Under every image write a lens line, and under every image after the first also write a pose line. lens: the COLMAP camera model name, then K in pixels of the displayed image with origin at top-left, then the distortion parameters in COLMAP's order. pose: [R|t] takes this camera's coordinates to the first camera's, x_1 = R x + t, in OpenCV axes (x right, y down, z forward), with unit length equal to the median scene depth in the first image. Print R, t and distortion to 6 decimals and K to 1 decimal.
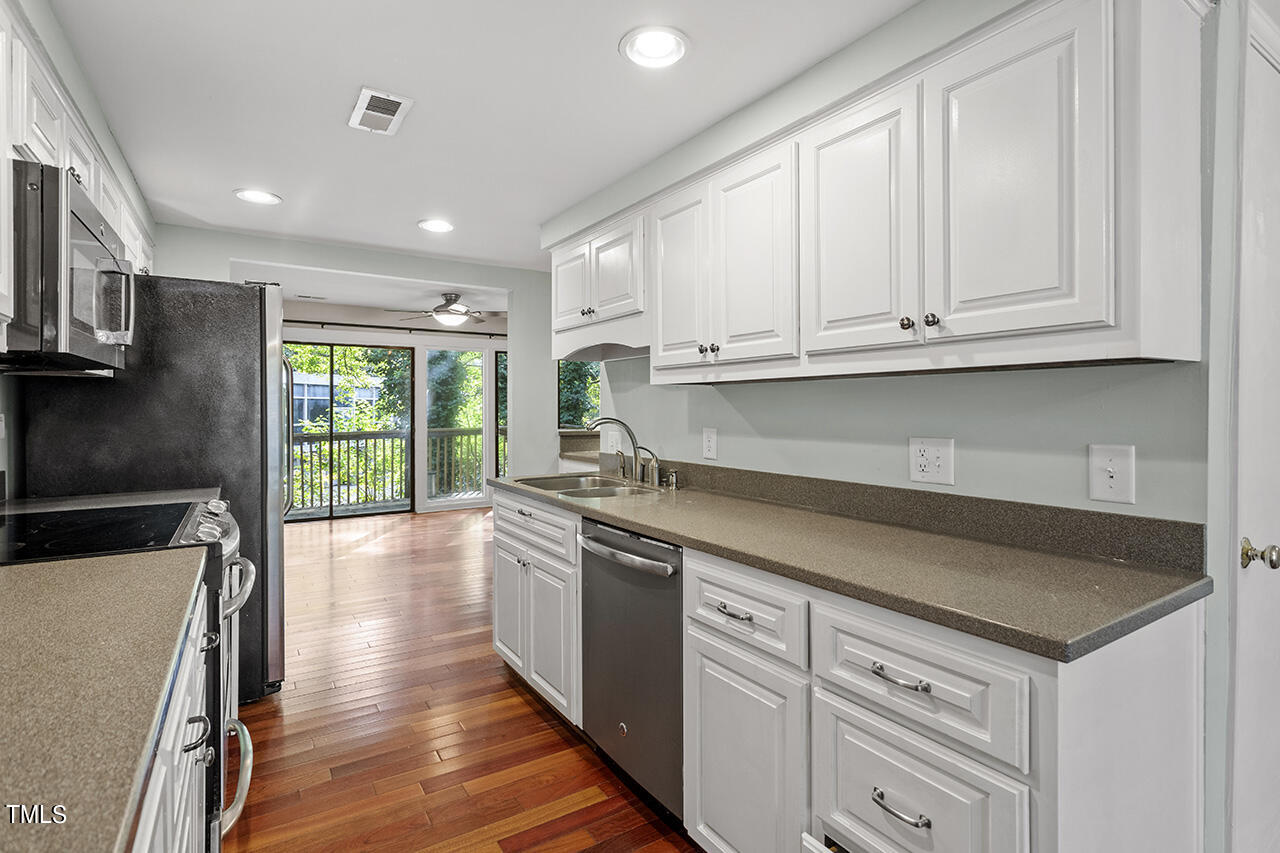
lens RADIAL K [[615.7, 0, 631.5], [0, 615.7, 413.7], [0, 0, 1]] dist [0.006901, 0.001147]
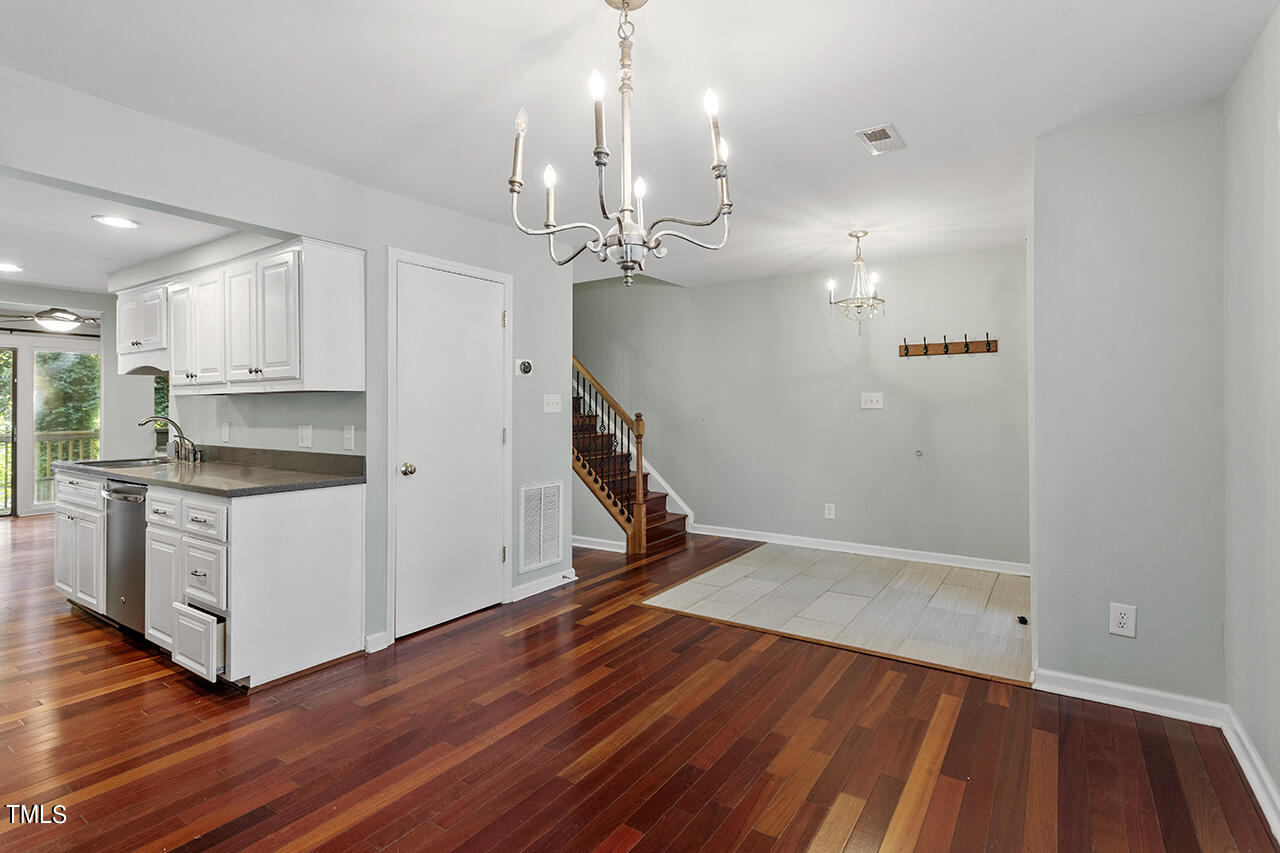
lens RADIAL K [[615.7, 0, 641.1], [0, 615.7, 407.1], [0, 0, 1]] dist [0.006901, 0.001147]
pose [[0.916897, 0.001016, 0.399123, 0.548976], [0.003898, 0.999926, -0.011500, 0.007156], [-0.399105, 0.012100, 0.916825, -1.013488]]
